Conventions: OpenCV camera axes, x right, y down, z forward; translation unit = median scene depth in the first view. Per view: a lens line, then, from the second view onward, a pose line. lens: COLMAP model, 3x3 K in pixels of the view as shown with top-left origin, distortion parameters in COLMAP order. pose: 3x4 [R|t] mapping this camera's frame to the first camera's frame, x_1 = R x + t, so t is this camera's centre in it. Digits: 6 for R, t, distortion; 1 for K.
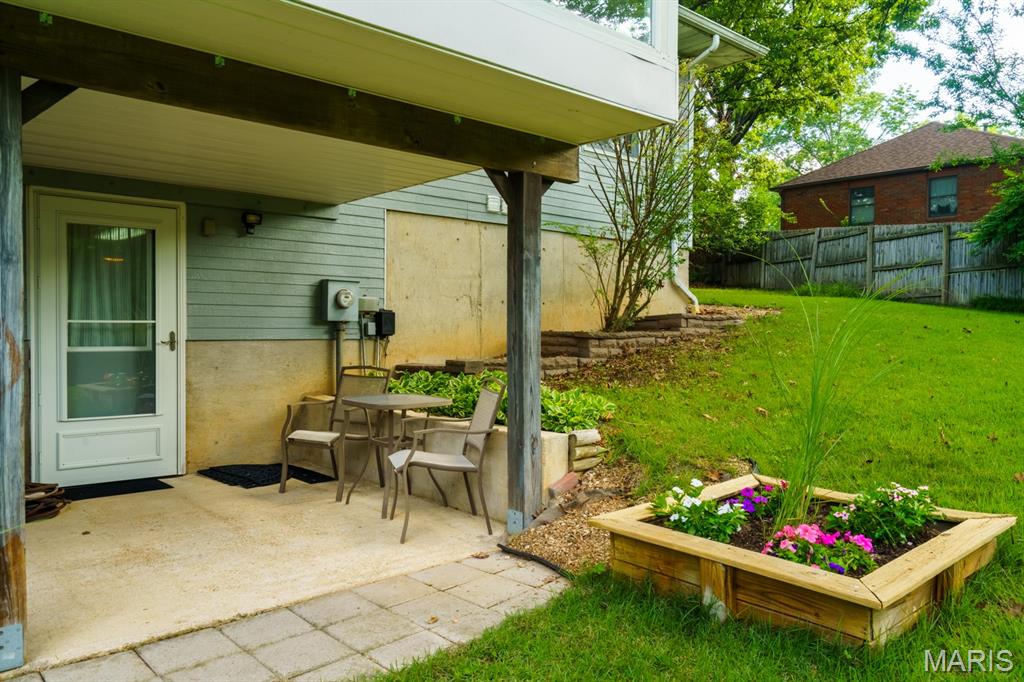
lens RADIAL K [[789.5, 0, 512.0], [0, 789.5, 341.0], [0, 0, 1]] dist [0.029306, 0.000369]
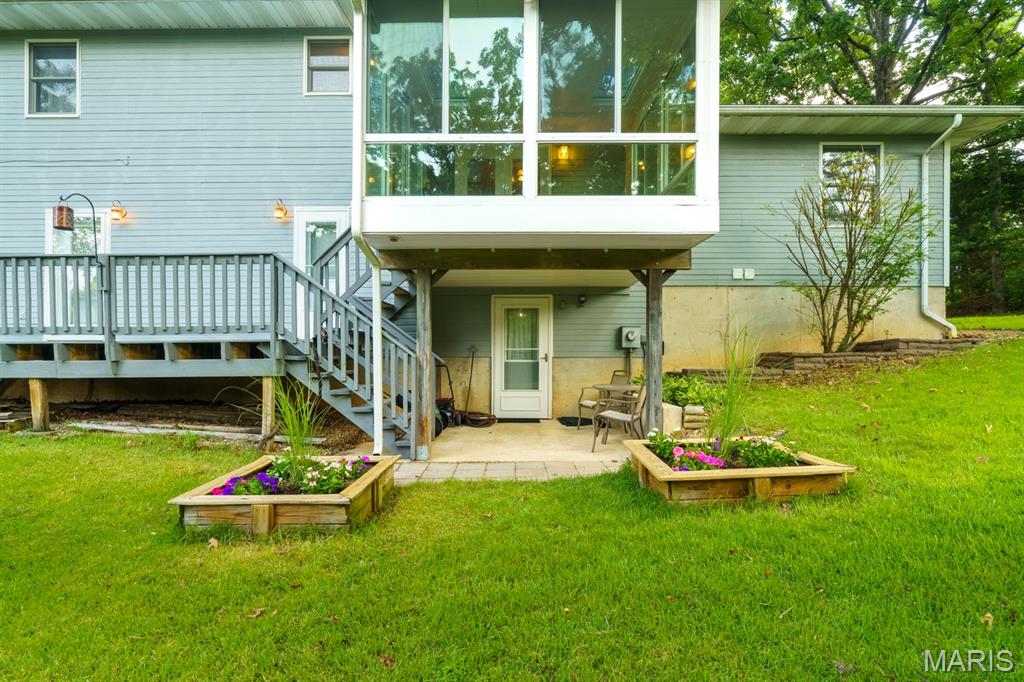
lens RADIAL K [[525.7, 0, 512.0], [0, 525.7, 341.0], [0, 0, 1]] dist [0.038037, 0.000224]
pose [[0.728491, -0.021765, -0.684710, 0.459928], [-0.006599, 0.999226, -0.038784, 0.010295], [0.685024, 0.032772, 0.727783, -0.120745]]
